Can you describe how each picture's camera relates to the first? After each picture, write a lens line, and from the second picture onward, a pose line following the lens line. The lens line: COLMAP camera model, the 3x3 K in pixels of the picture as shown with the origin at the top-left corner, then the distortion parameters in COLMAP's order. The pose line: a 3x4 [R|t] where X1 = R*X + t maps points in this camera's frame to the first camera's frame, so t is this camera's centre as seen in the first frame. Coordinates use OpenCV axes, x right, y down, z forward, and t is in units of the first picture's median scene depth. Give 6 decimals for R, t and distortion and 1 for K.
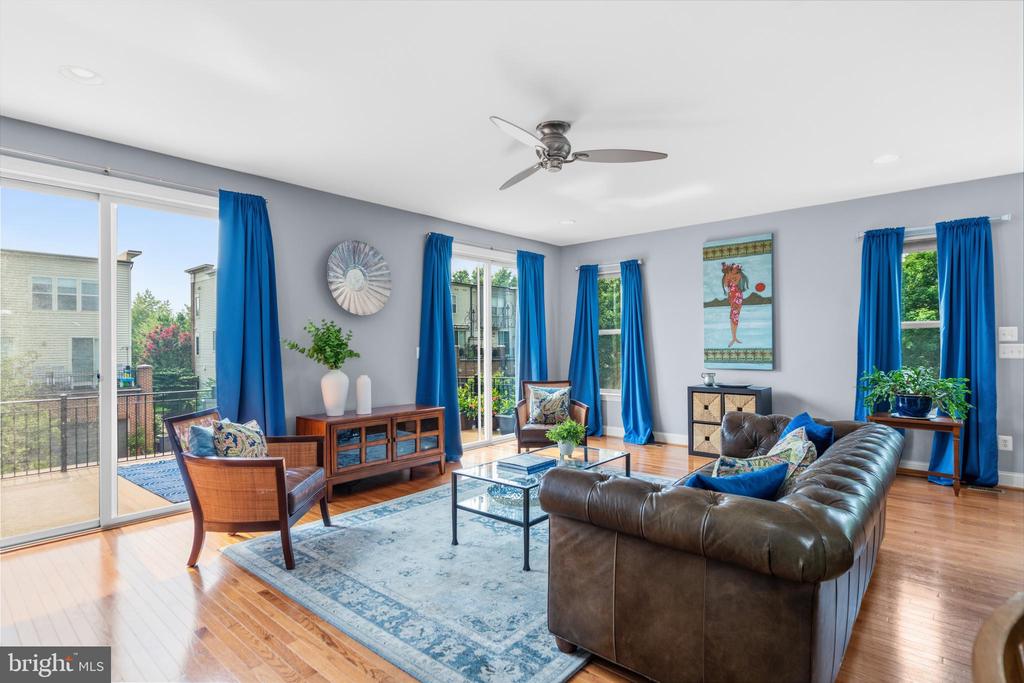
lens RADIAL K [[519.6, 0, 512.0], [0, 519.6, 341.5], [0, 0, 1]] dist [-0.015278, -0.000175]
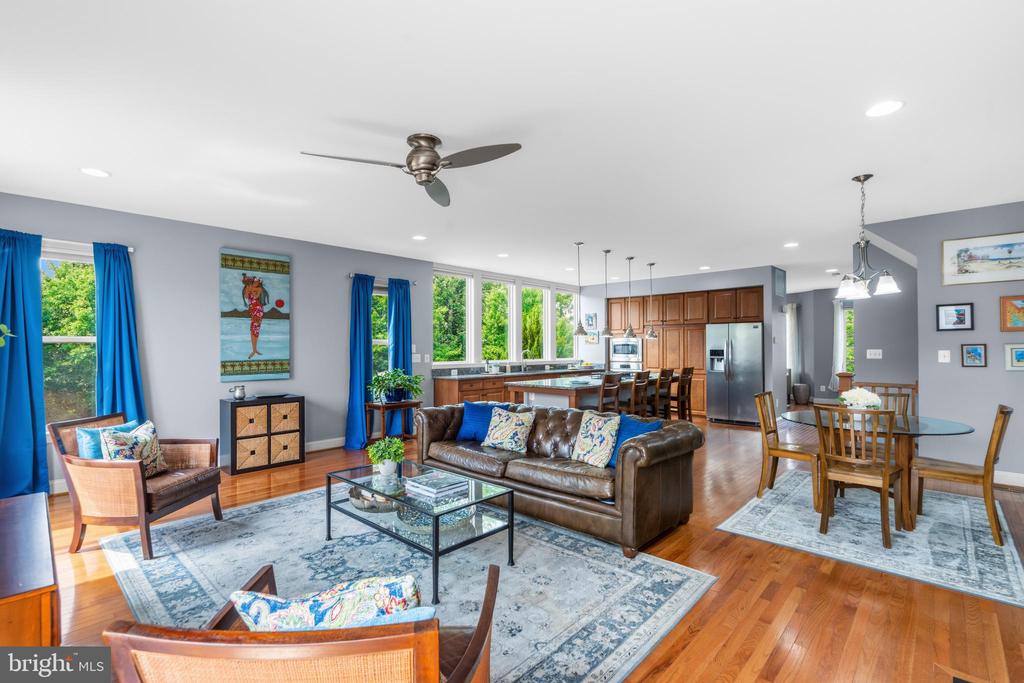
lens RADIAL K [[466.9, 0, 504.8], [0, 466.9, 341.0], [0, 0, 1]] dist [-0.002349, 0.000264]
pose [[0.040631, 0.020732, 0.998959, -0.482003], [-0.003973, 0.999780, -0.020587, -0.007214], [-0.999166, -0.003133, 0.040705, 0.482287]]
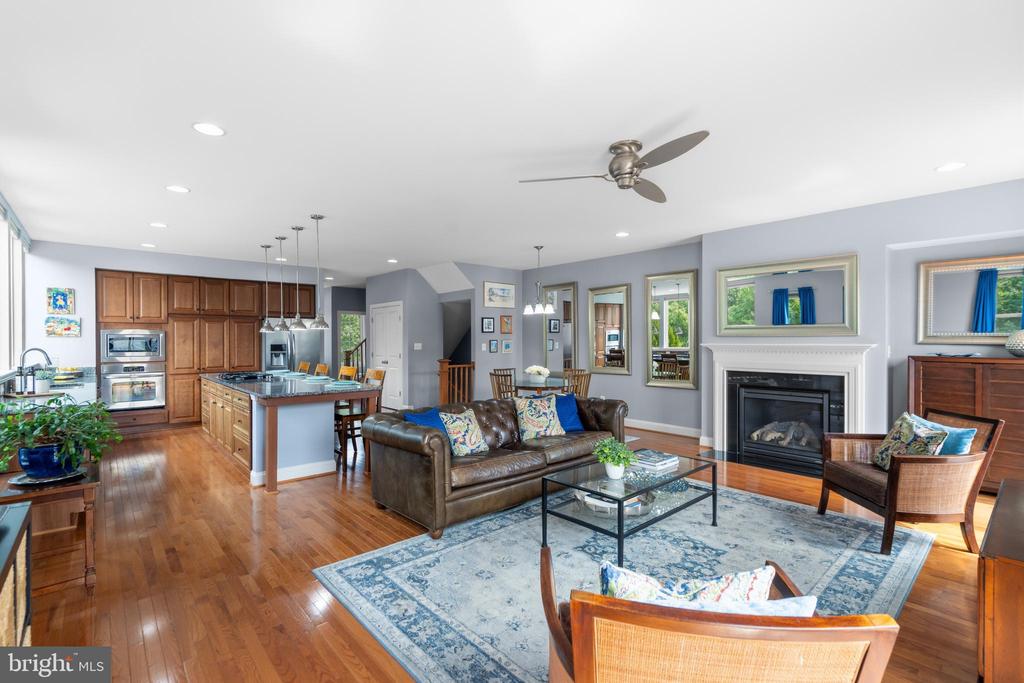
lens RADIAL K [[466.9, 0, 504.8], [0, 466.9, 341.0], [0, 0, 1]] dist [-0.002349, 0.000264]
pose [[-0.991515, 0.008255, 0.129729, 0.121049], [0.007638, 0.999957, -0.005256, -0.010708], [-0.129766, -0.004220, -0.991536, 1.174731]]
